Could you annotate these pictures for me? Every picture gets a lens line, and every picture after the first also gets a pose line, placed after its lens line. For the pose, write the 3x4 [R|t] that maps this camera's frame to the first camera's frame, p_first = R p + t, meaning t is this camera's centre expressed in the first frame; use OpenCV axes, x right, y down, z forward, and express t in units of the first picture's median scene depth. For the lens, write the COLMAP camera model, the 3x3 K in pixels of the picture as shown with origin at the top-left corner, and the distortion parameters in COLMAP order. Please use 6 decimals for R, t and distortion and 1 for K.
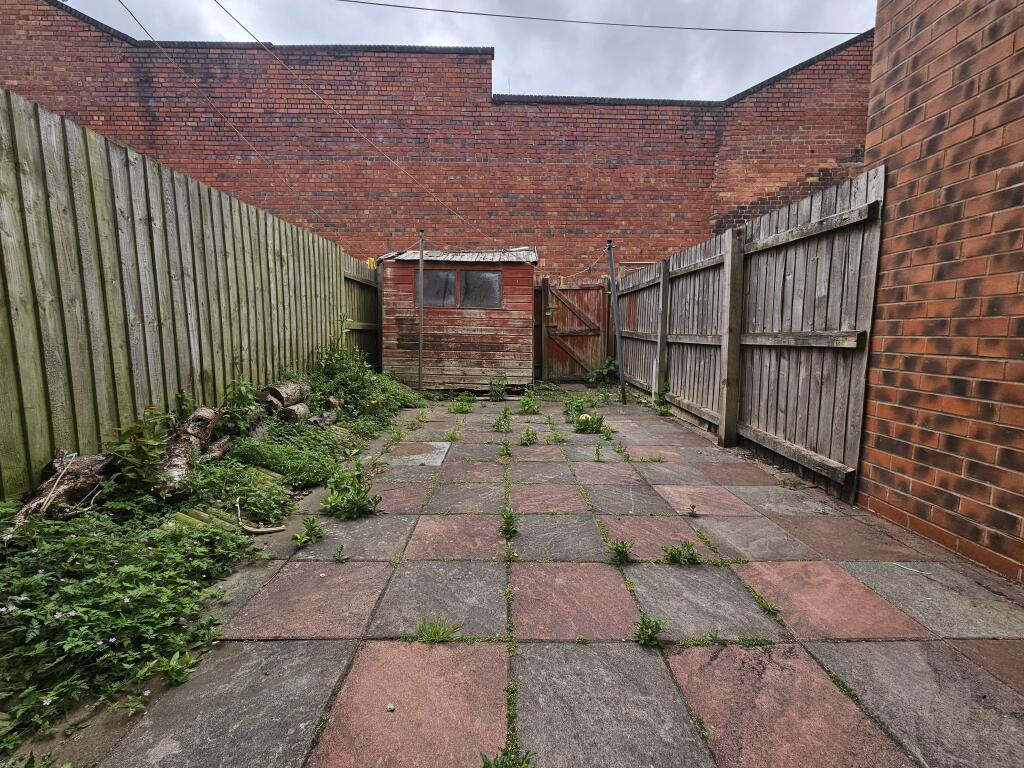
lens RADIAL K [[419.6, 0, 504.1], [0, 419.6, 374.1], [0, 0, 1]] dist [0.000613, 0.000594]
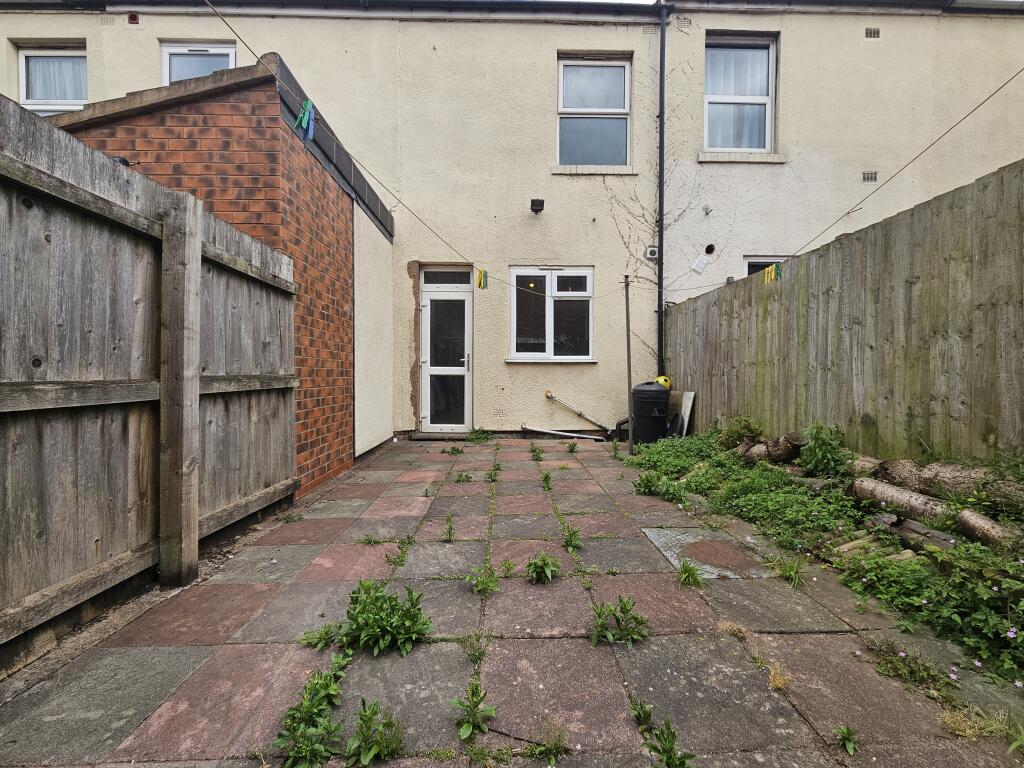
lens RADIAL K [[419.6, 0, 504.1], [0, 419.6, 374.1], [0, 0, 1]] dist [0.000613, 0.000594]
pose [[-0.999997, 0.001400, -0.001797, 0.145058], [0.001218, 0.995253, 0.097318, -0.201360], [0.001924, 0.097316, -0.995252, 2.022772]]
